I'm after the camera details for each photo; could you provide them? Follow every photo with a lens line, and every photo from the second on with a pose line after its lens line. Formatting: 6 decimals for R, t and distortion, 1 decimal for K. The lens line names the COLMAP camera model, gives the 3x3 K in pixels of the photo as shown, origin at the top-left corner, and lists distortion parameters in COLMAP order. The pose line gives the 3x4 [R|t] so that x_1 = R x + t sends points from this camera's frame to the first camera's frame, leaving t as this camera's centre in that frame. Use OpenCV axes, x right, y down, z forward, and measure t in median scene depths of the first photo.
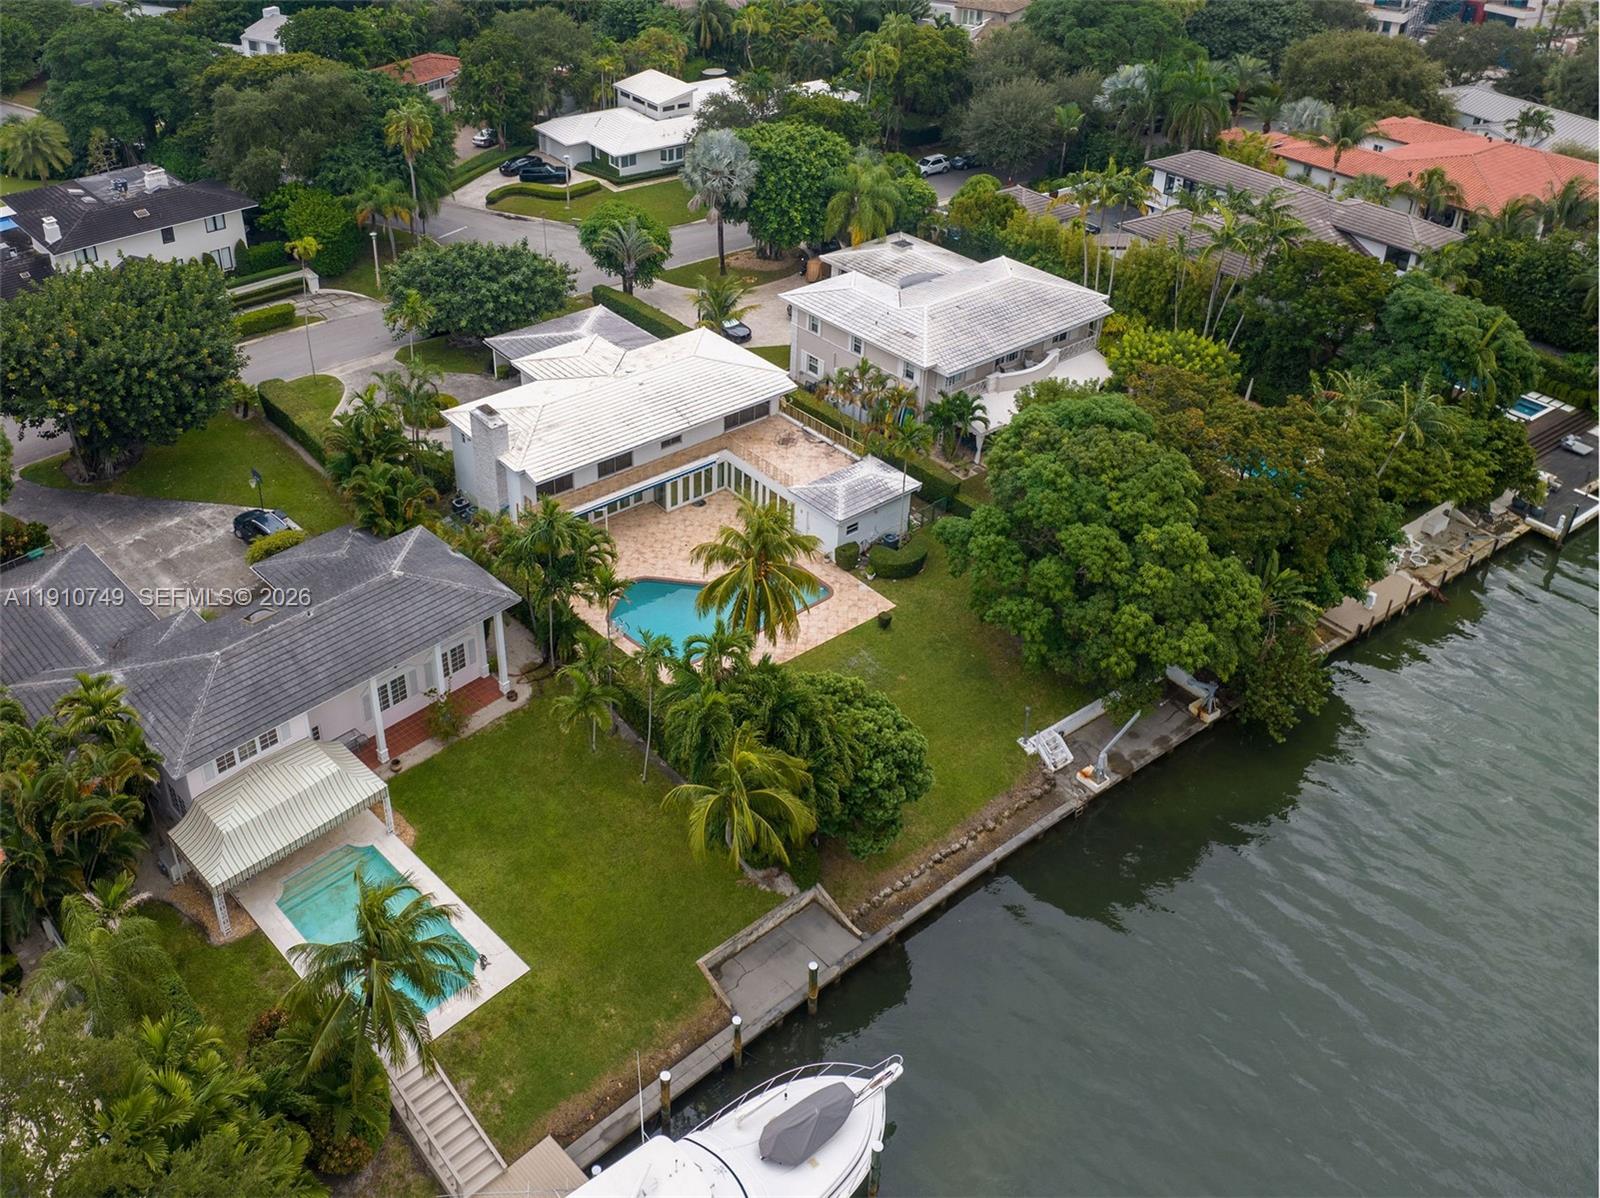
lens RADIAL K [[1339.6, 0, 672.1], [0, 1339.6, 416.1], [0, 0, 1]] dist [-0.036689, -0.002672]
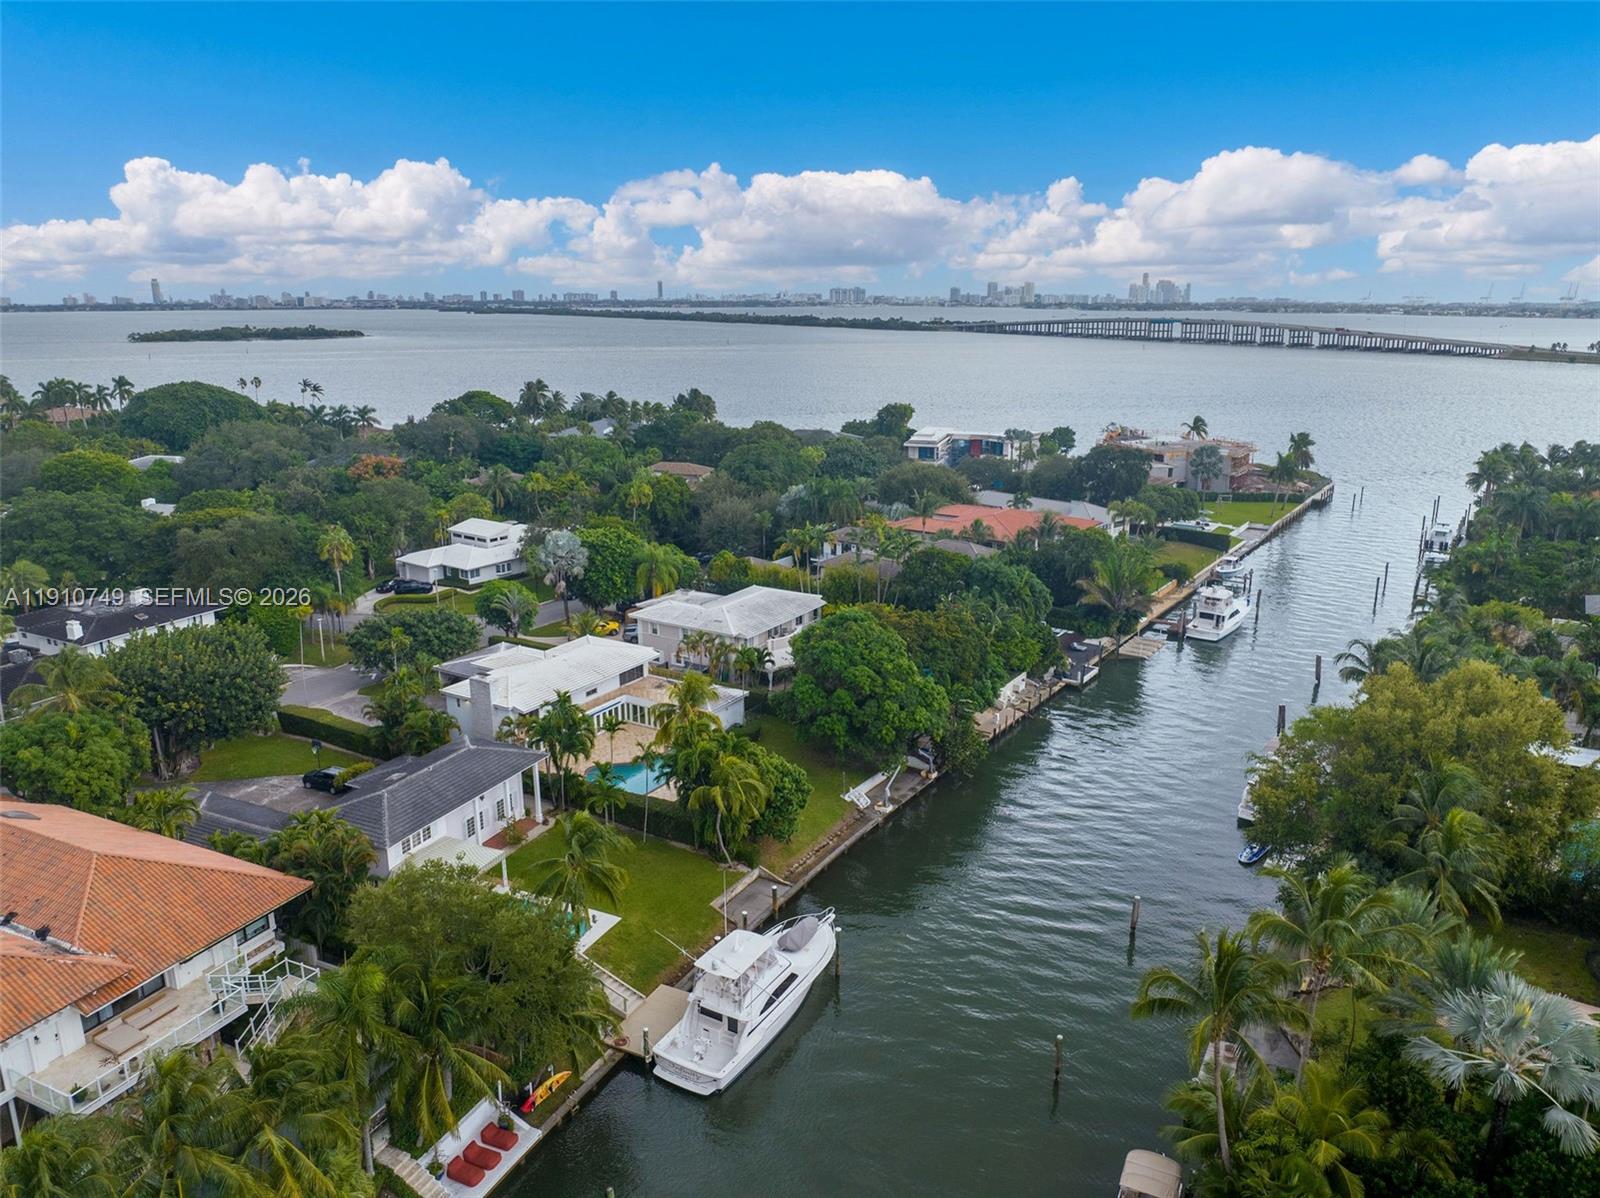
lens RADIAL K [[1122.4, 0, 800.0], [0, 1122.4, 599.0], [0, 0, 1]] dist [-0.032265, -0.002438]
pose [[0.927404, -0.088173, 0.363521, -0.239720], [0.169898, 0.965087, -0.199354, 0.214691], [-0.333252, 0.246643, 0.910006, -0.314058]]
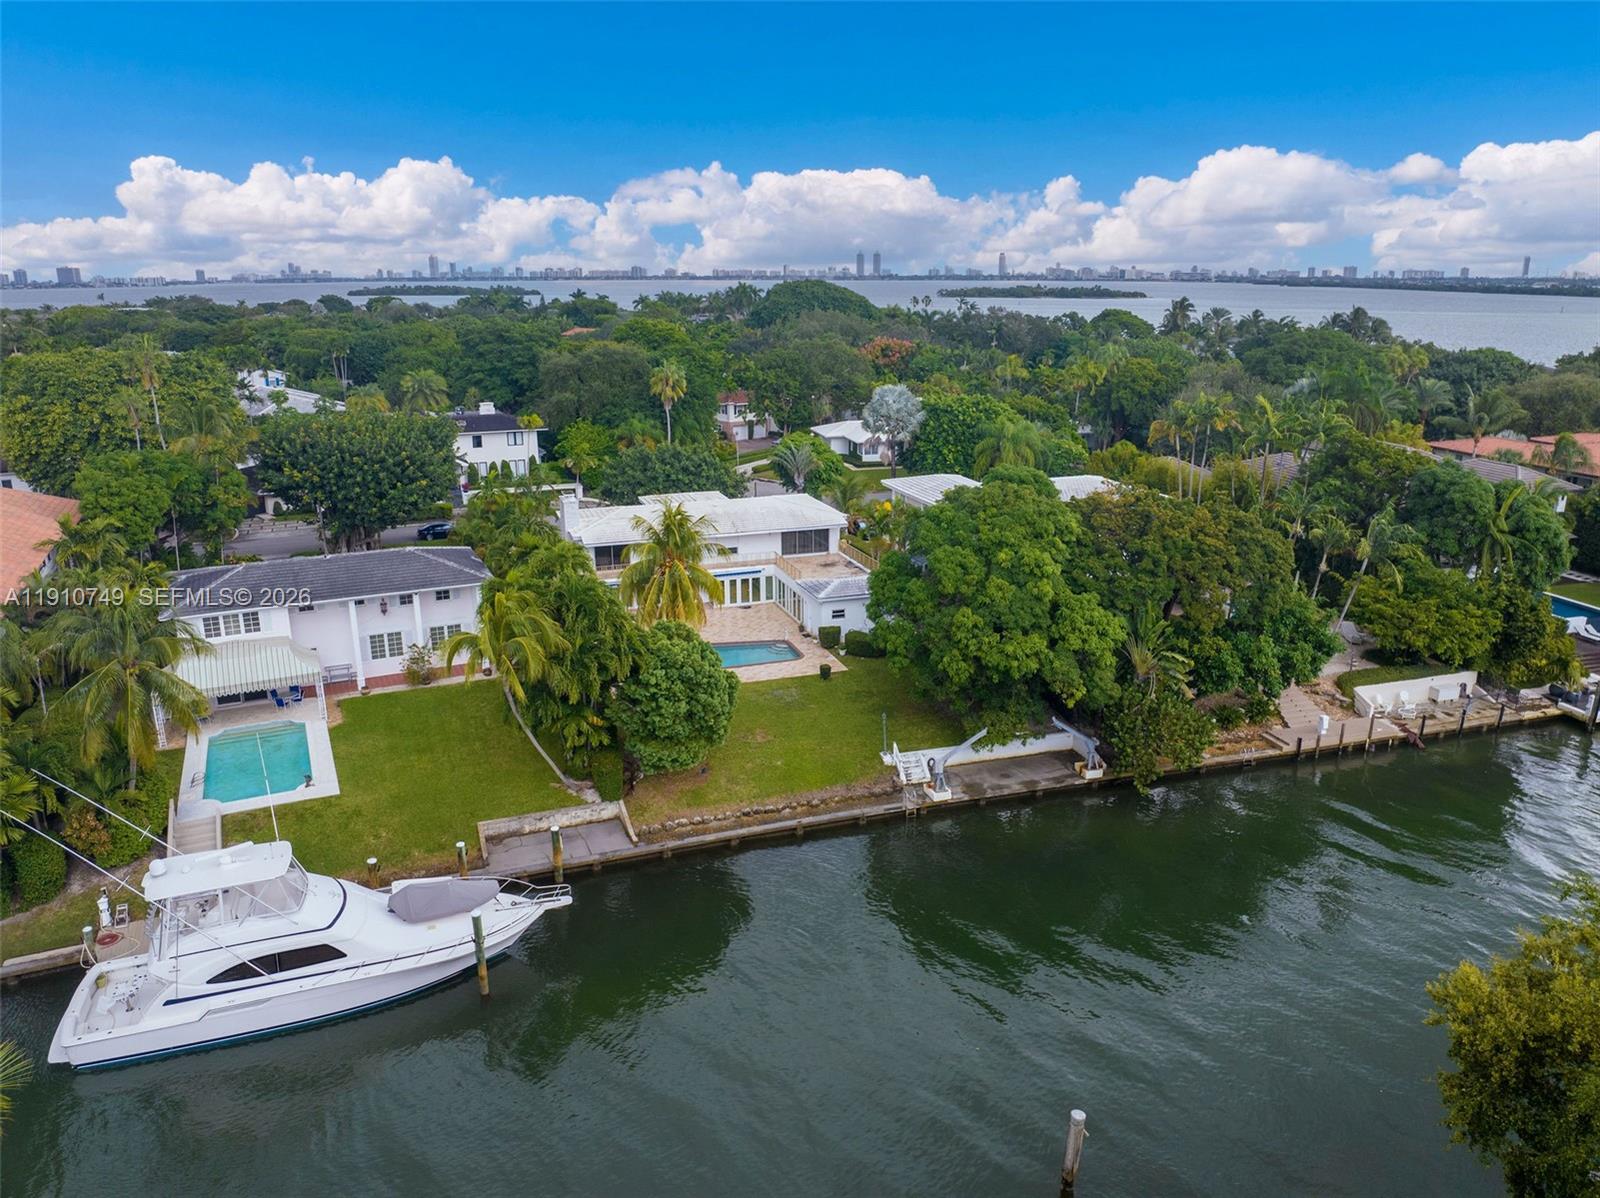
lens RADIAL K [[1122.4, 0, 800.0], [0, 1122.4, 599.0], [0, 0, 1]] dist [-0.032265, -0.002438]
pose [[0.953851, 0.091526, -0.285991, 0.340509], [-0.149580, 0.970664, -0.188246, 0.232600], [0.260372, 0.222338, 0.939560, 0.089417]]
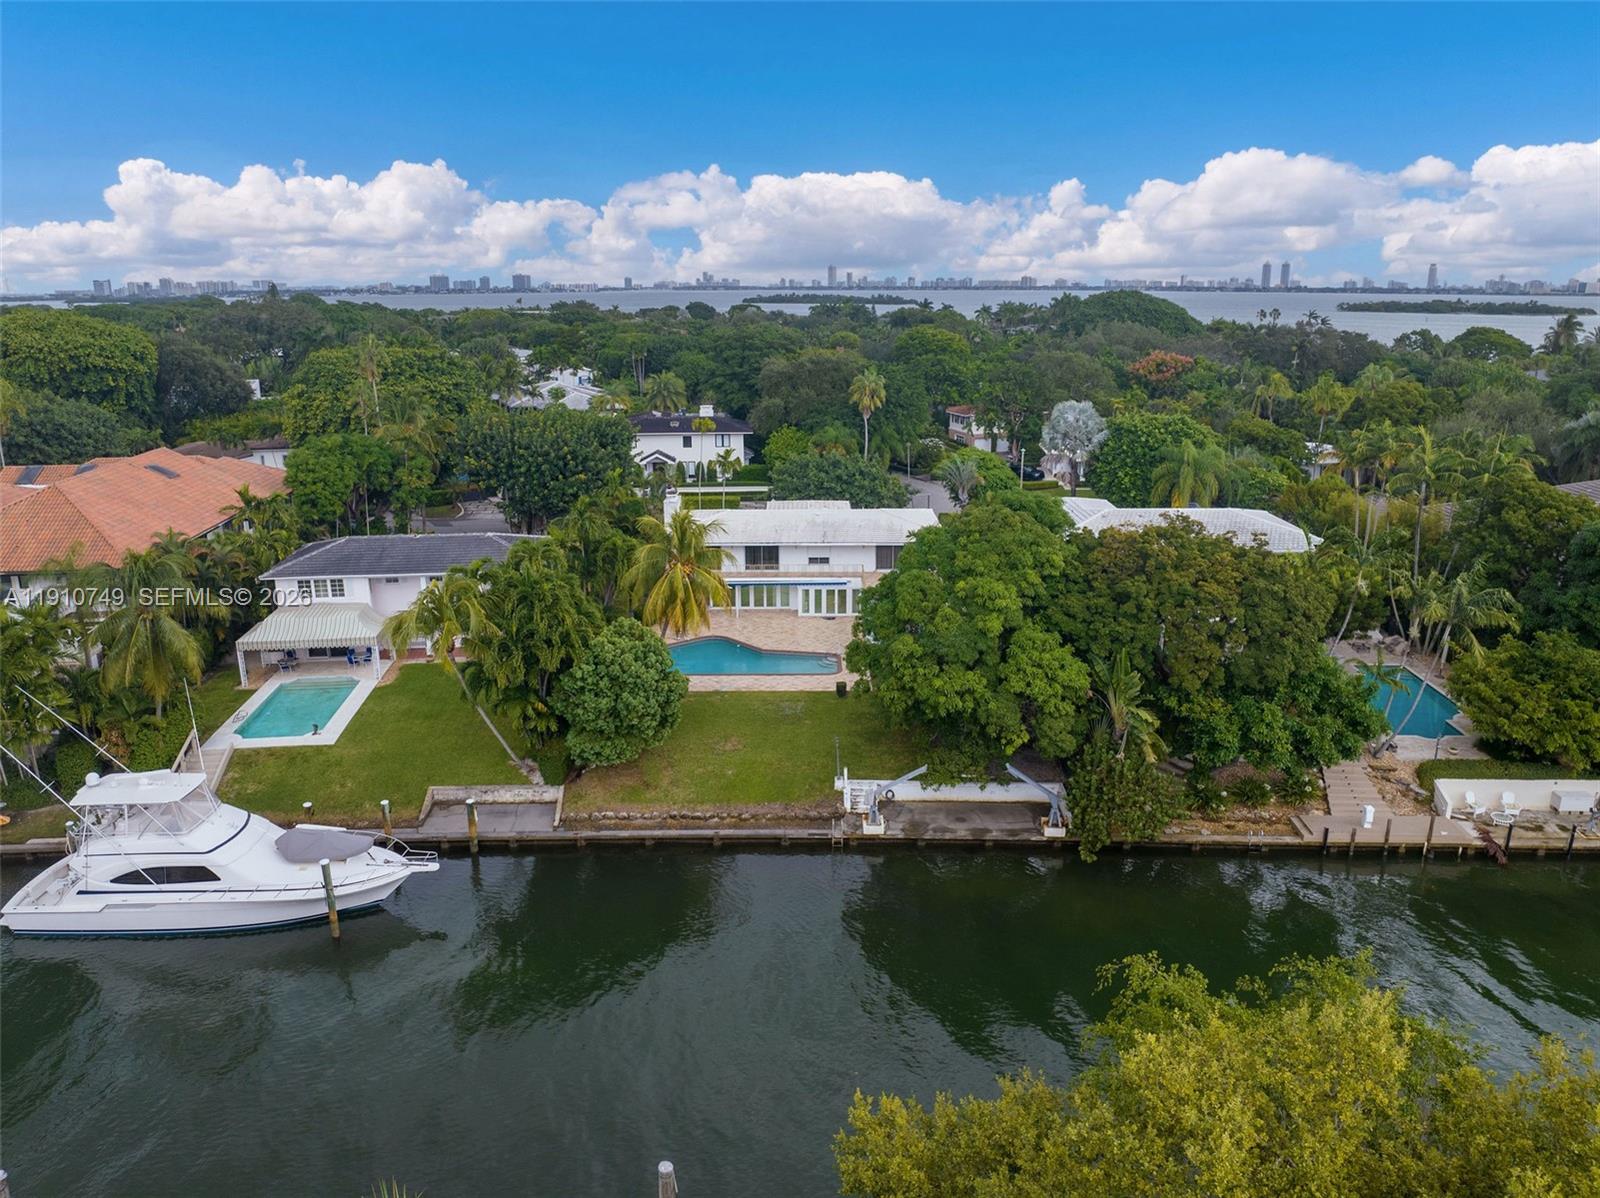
lens RADIAL K [[1122.4, 0, 800.0], [0, 1122.4, 599.0], [0, 0, 1]] dist [-0.032265, -0.002438]
pose [[0.803660, 0.168719, -0.570670, 0.544870], [-0.288435, 0.949232, -0.125556, 0.176889], [0.520515, 0.265505, 0.811524, 0.189511]]
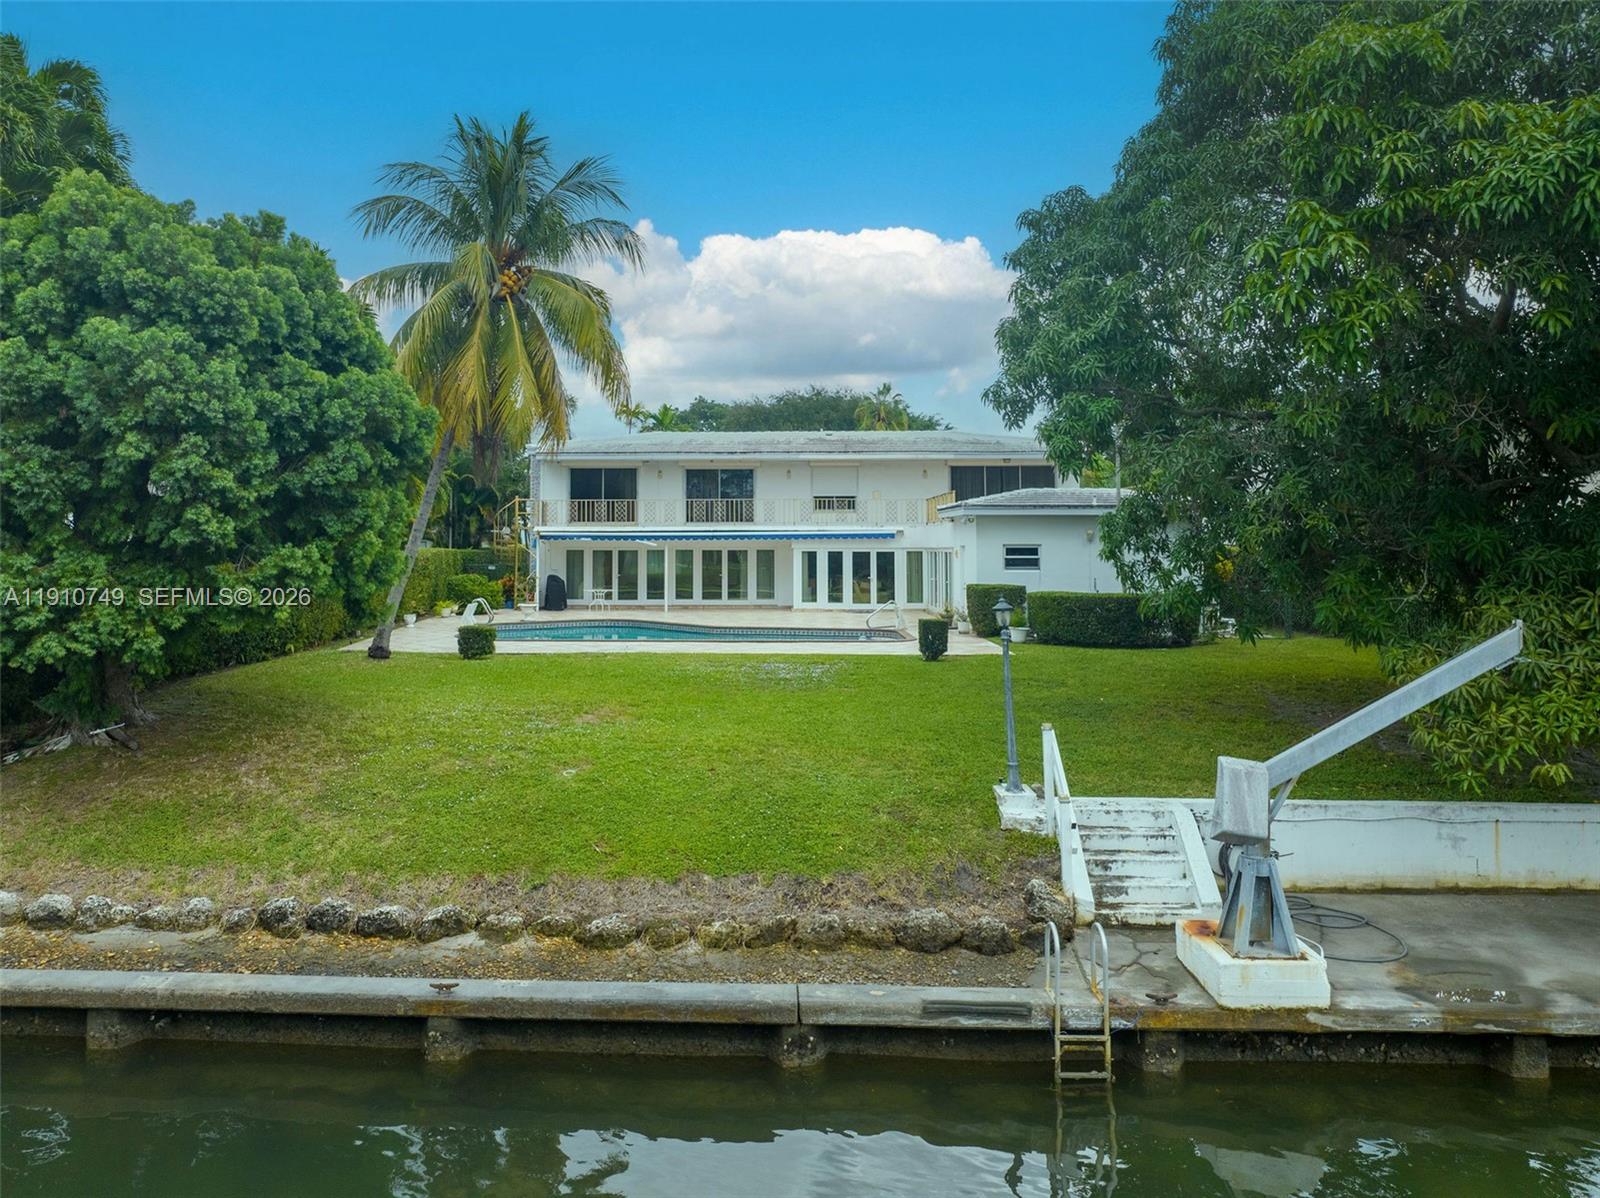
lens RADIAL K [[1176.1, 0, 722.5], [0, 1176.1, 479.9], [0, 0, 1]] dist [-0.033277, -0.004323]
pose [[0.779769, -0.019758, -0.625755, 0.275161], [-0.308046, 0.858034, -0.410956, 0.231104], [0.545039, 0.513212, 0.662983, 0.613038]]
